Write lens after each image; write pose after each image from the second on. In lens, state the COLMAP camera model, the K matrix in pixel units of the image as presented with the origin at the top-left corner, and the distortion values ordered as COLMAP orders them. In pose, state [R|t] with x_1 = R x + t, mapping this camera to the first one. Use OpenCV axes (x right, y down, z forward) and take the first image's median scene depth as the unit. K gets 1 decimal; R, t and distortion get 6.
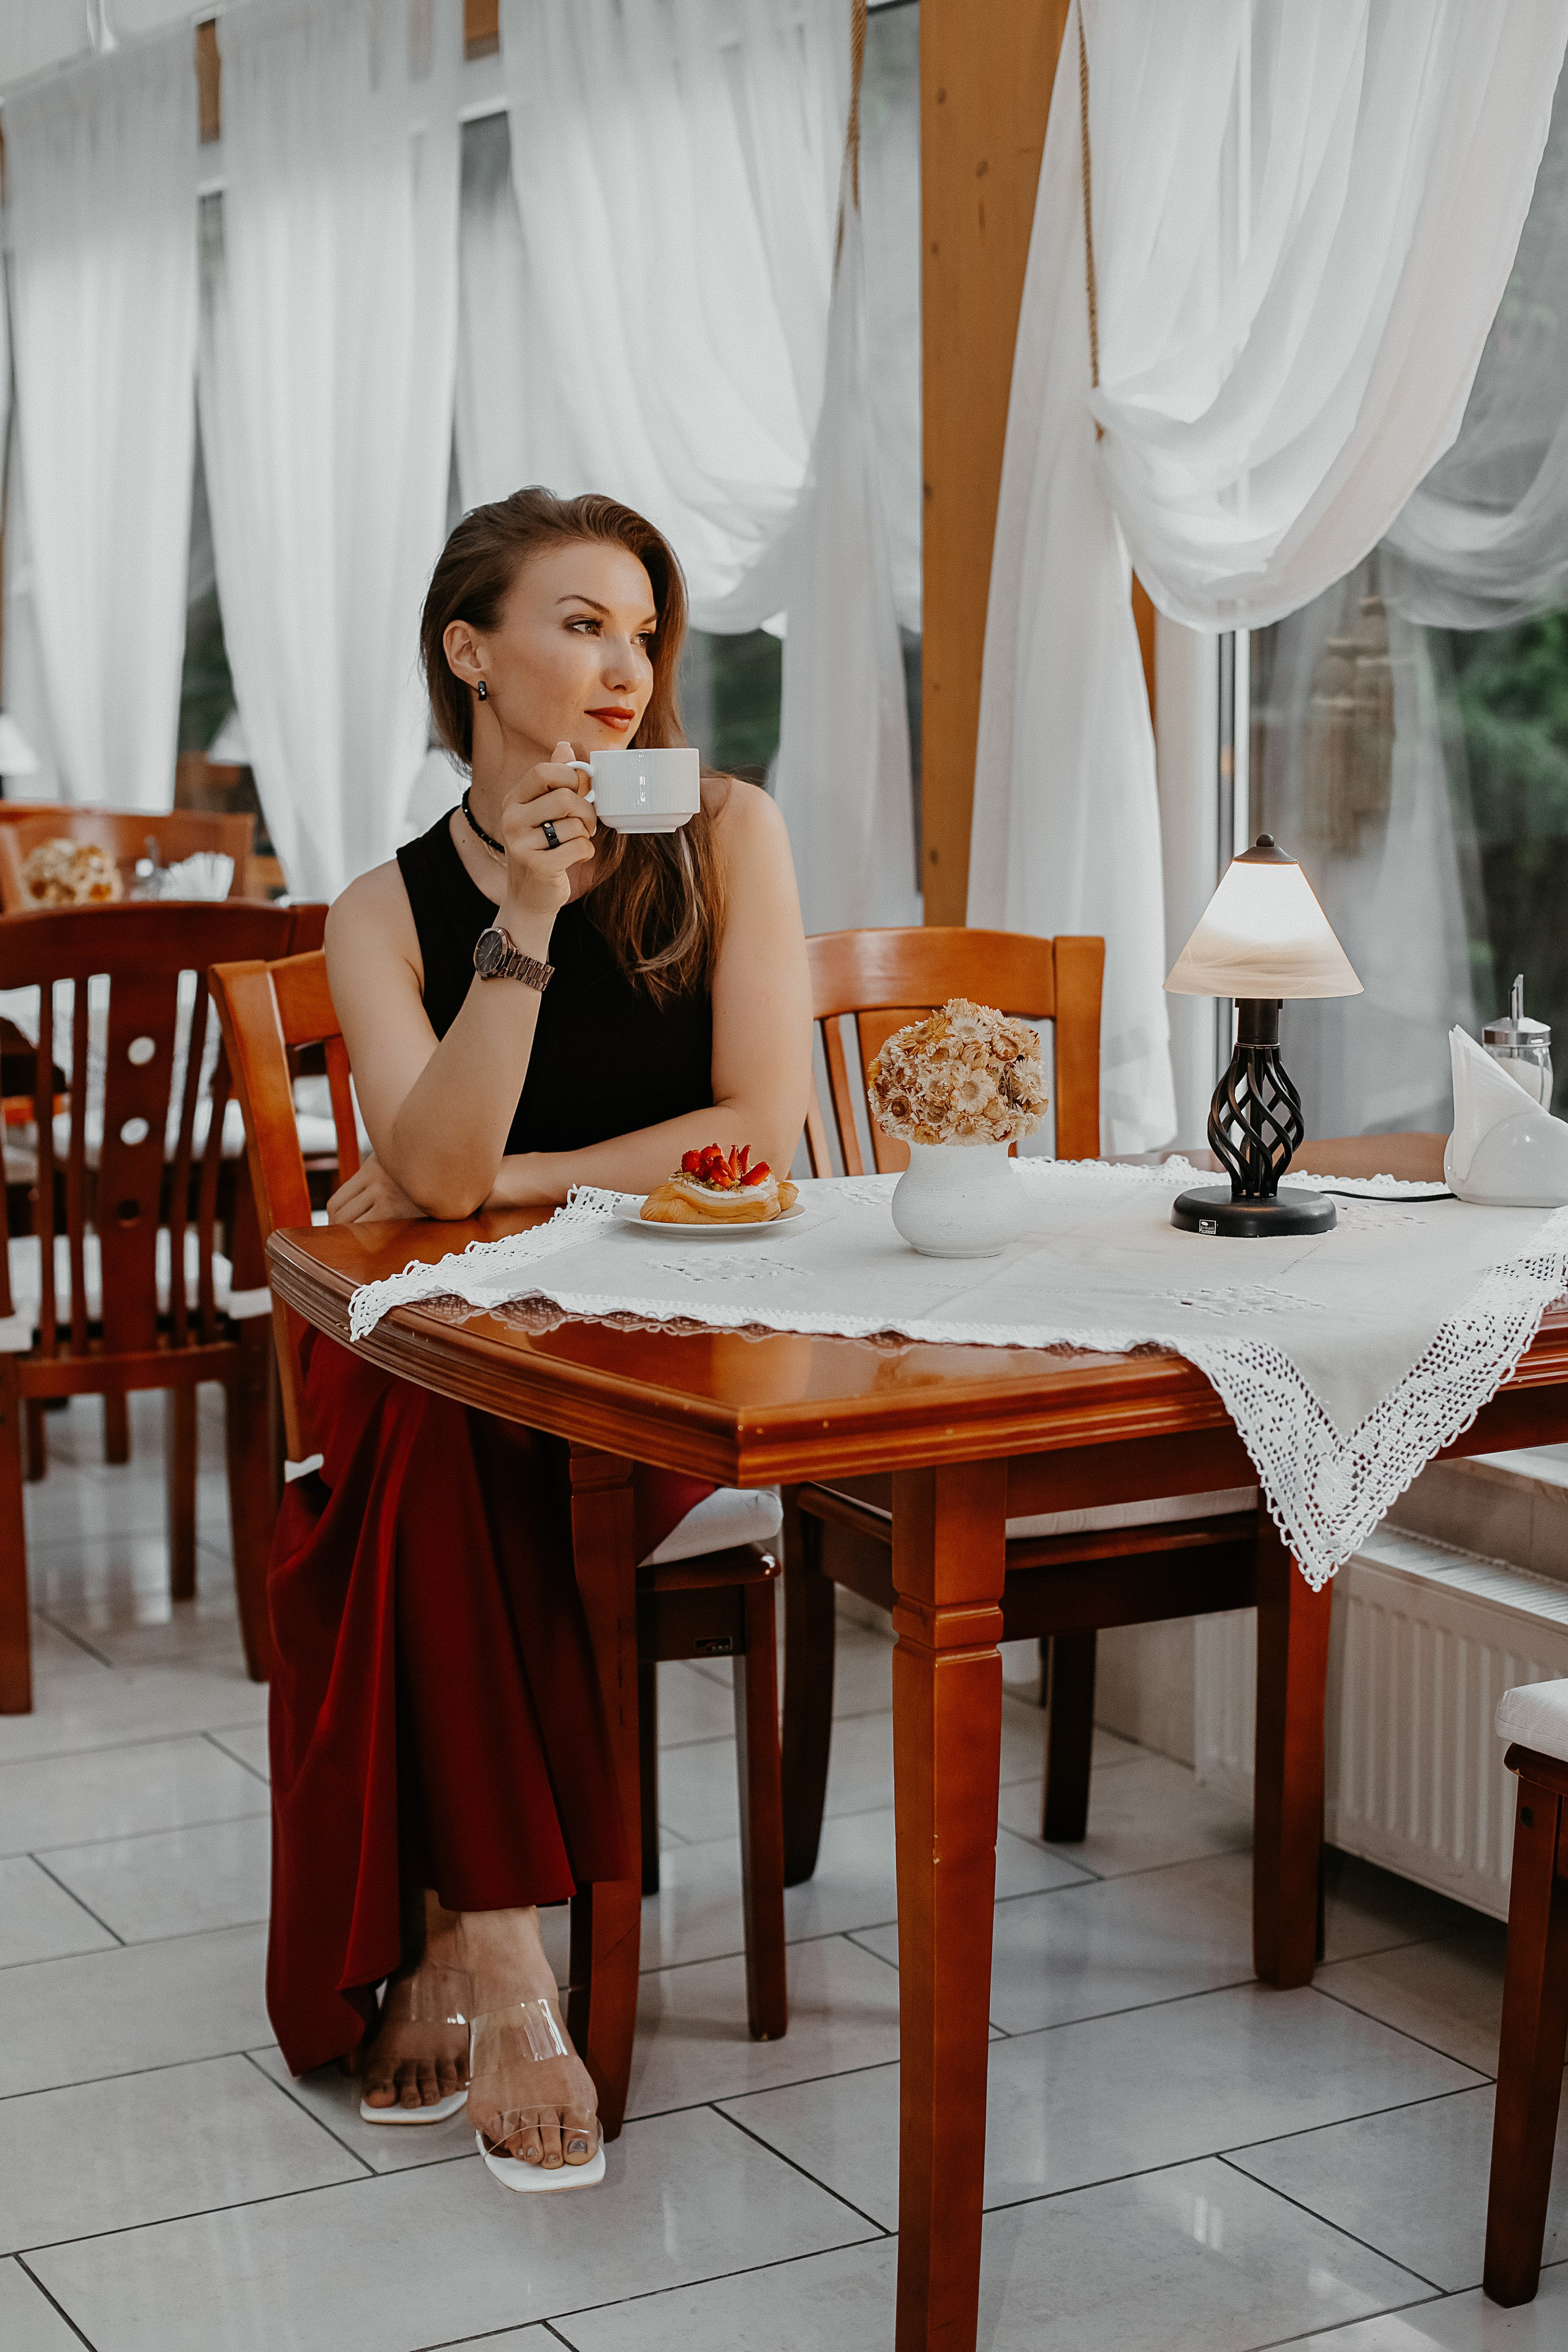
lens RADIAL K [[3777.7, 0, 774.9], [0, 3777.7, 1103.3], [0, 0, 1]] dist [-0.127105, 0.068496]
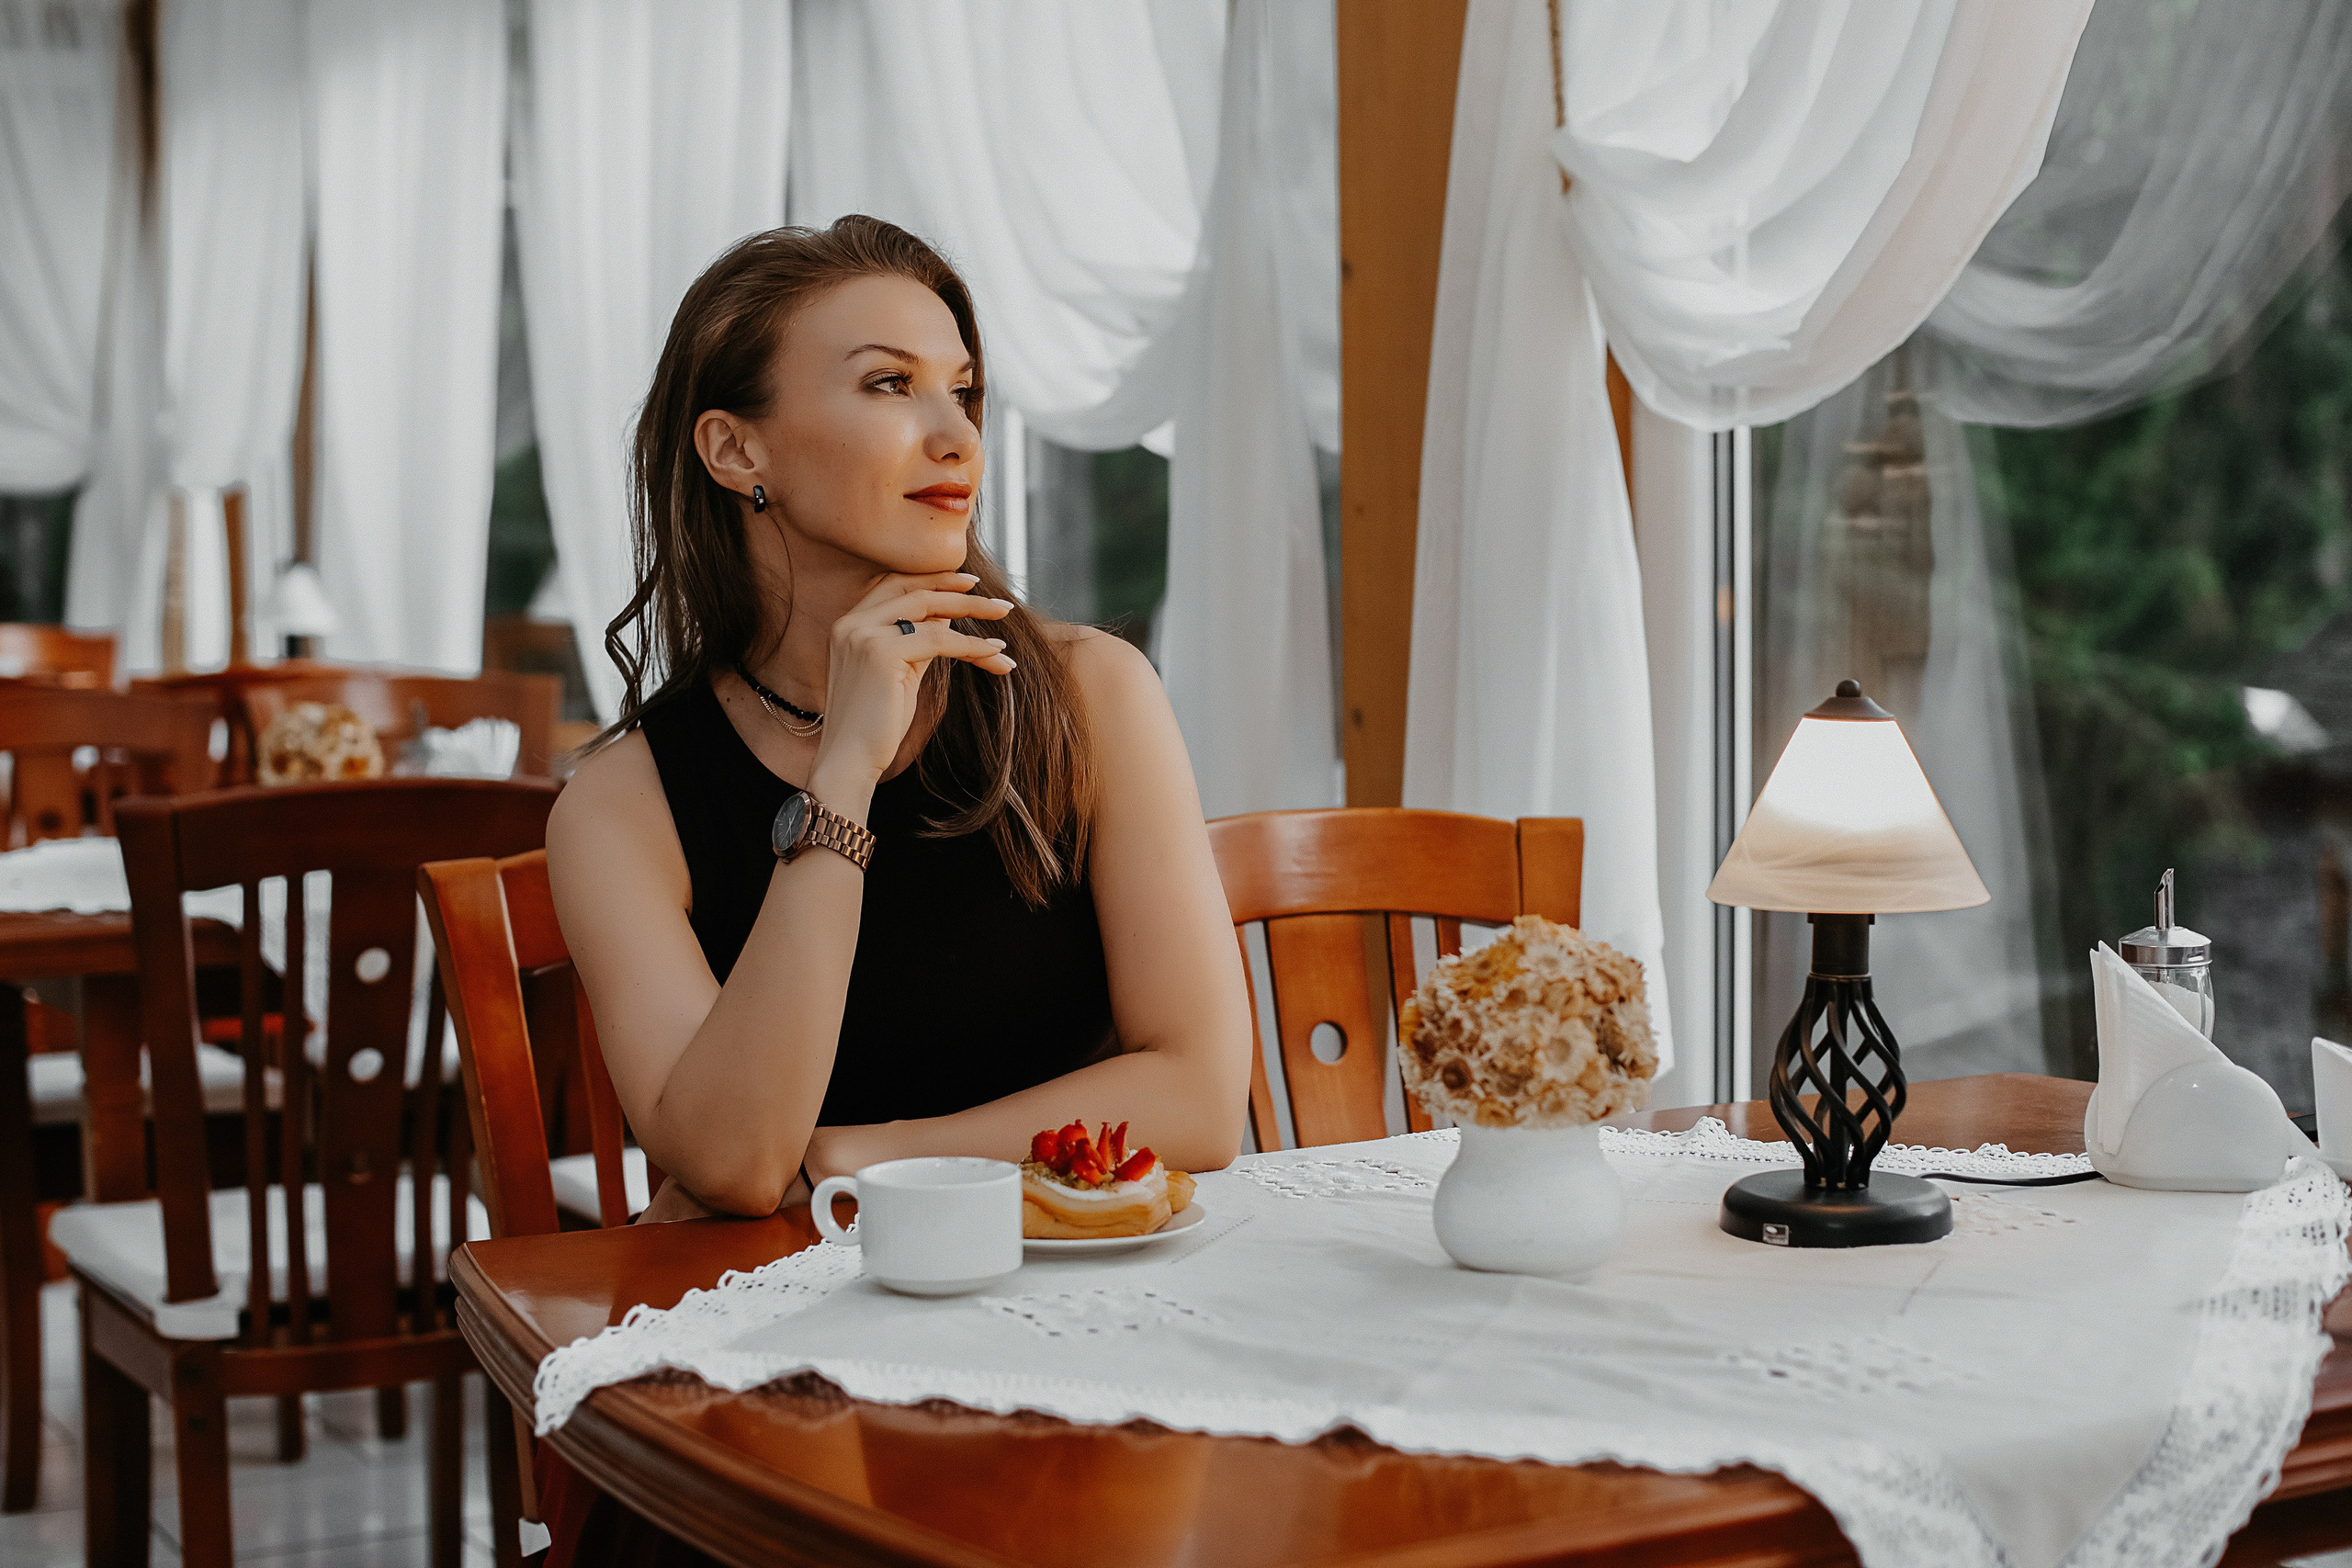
lens RADIAL K [[3777.3, 0, 1287.0], [0, 3777.3, 587.1], [0, 0, 1]] dist [-0.127105, 0.068496]
pose [[0.999415, -0.005139, 0.033800, -0.000029], [0.008540, 0.994822, -0.101270, -0.013585], [-0.033104, 0.101499, 0.994285, 0.224763]]
